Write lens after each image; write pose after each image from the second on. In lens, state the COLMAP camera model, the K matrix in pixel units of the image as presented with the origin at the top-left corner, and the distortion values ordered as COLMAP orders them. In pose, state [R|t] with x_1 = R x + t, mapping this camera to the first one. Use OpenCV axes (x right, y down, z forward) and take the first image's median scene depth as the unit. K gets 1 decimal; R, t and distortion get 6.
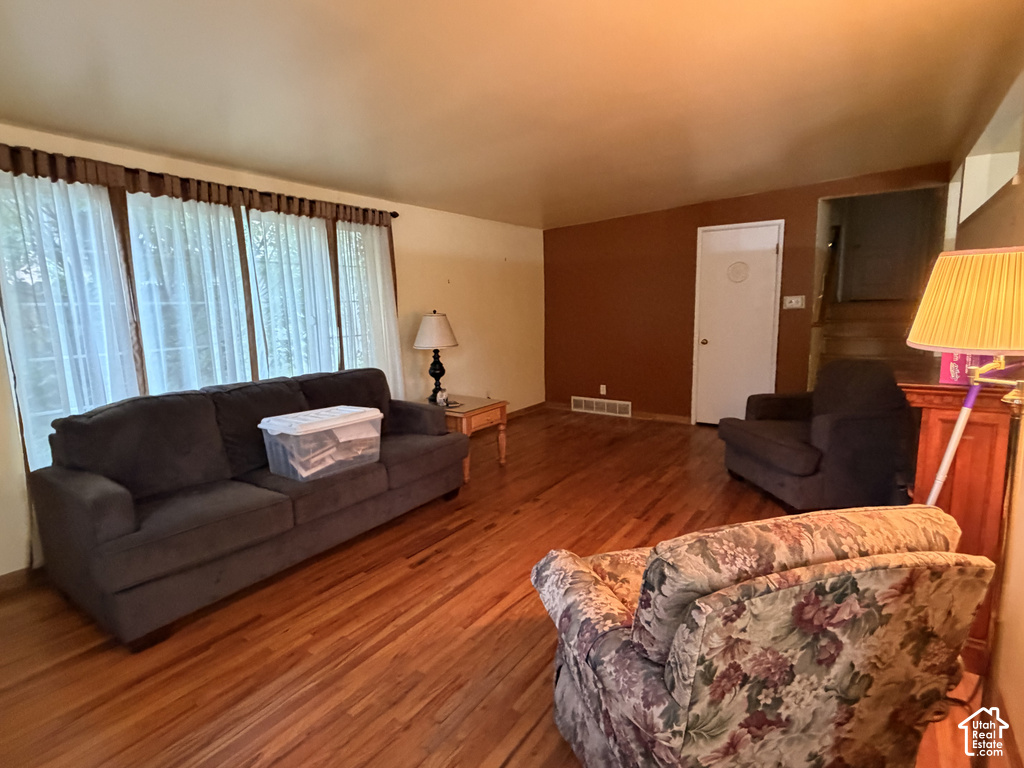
lens RADIAL K [[517.6, 0, 508.5], [0, 517.6, 390.6], [0, 0, 1]] dist [-0.002281, 0.000176]
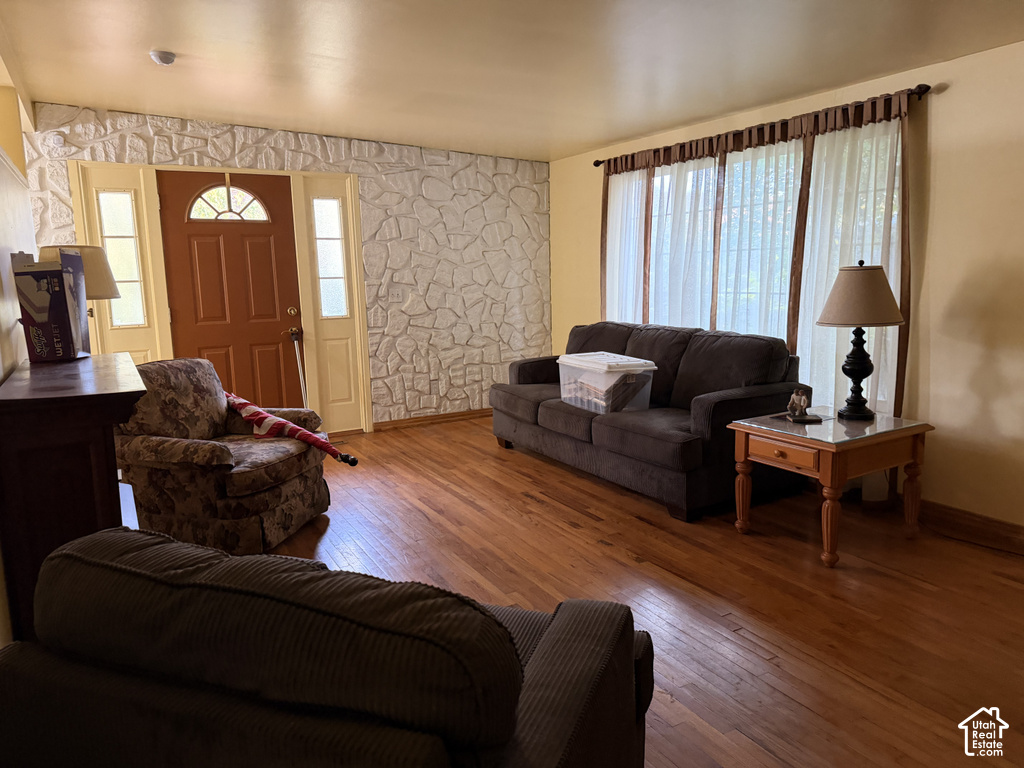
lens RADIAL K [[695.1, 0, 508.3], [0, 695.1, 402.3], [0, 0, 1]] dist [-0.001777, -0.004272]
pose [[-0.425700, 0.201380, -0.882171, 0.960482], [-0.119582, 0.953849, 0.275448, -0.223714], [0.896928, 0.222750, -0.381972, 1.281521]]
